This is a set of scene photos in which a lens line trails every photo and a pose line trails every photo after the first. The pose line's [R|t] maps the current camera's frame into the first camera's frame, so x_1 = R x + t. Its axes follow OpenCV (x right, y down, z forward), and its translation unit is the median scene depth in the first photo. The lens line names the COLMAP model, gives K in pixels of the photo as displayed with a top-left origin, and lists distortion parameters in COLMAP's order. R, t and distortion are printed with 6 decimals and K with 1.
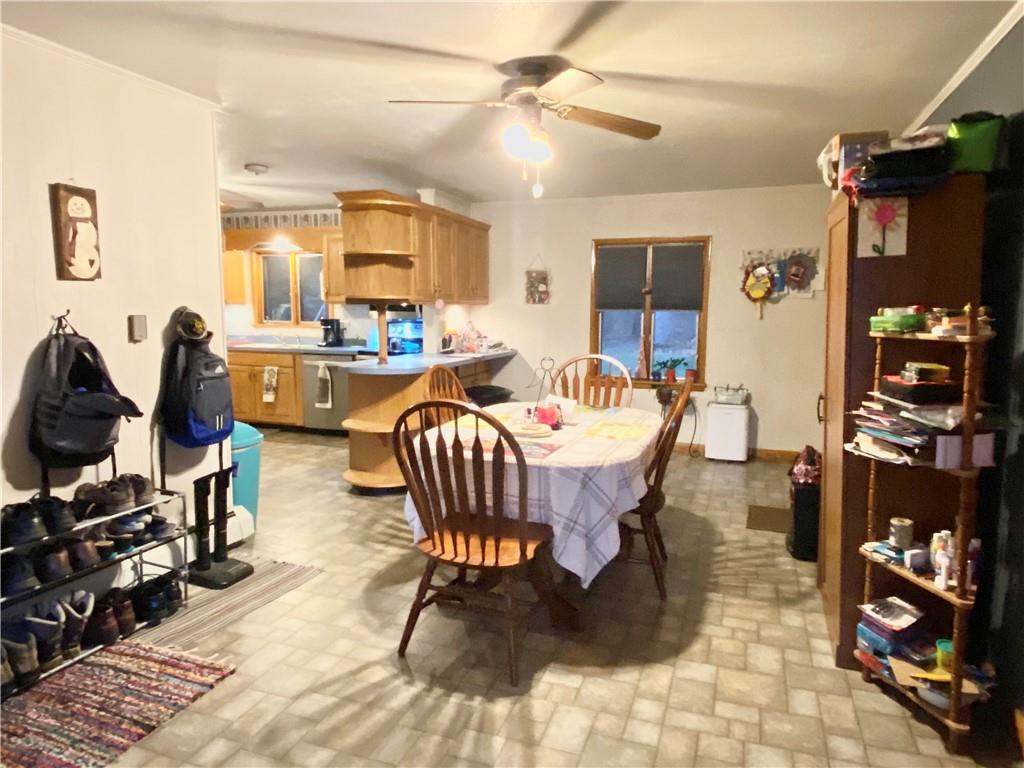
lens RADIAL K [[655.9, 0, 512.0], [0, 655.9, 384.0], [0, 0, 1]] dist [0.055368, 0.000153]
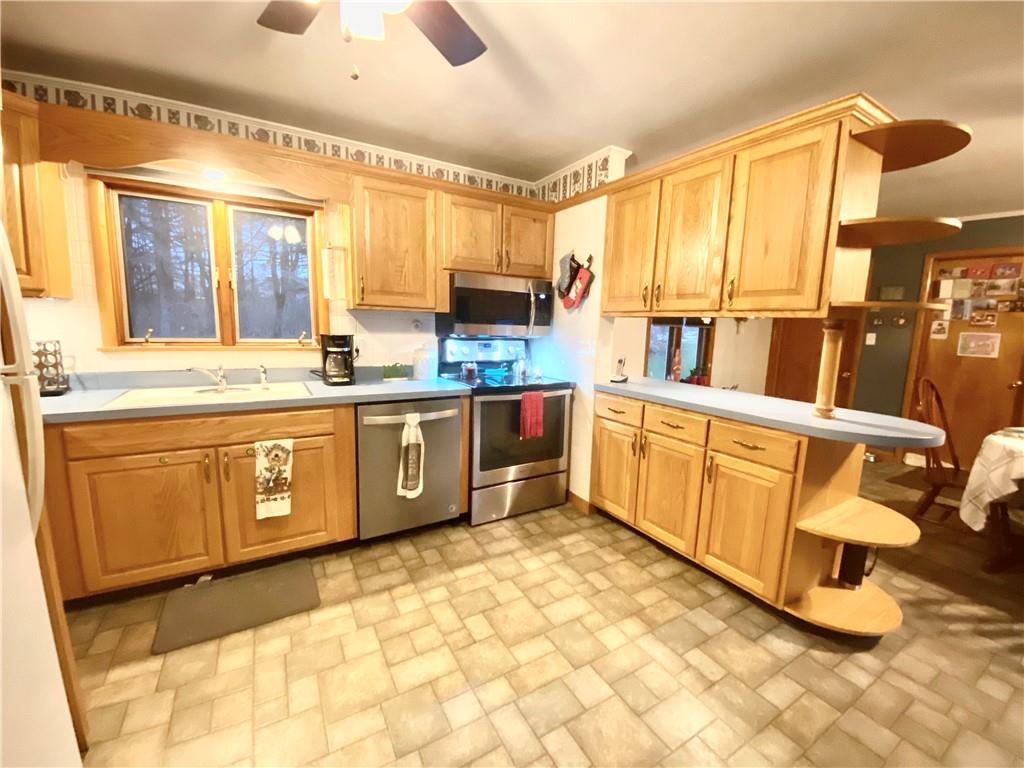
lens RADIAL K [[416.4, 0, 512.0], [0, 416.4, 384.0], [0, 0, 1]] dist [0.027020, -0.025708]
pose [[0.643922, -0.098745, 0.758692, -0.459018], [0.065735, 0.995110, 0.073724, -0.073535], [-0.762262, 0.002400, 0.647264, 0.658417]]
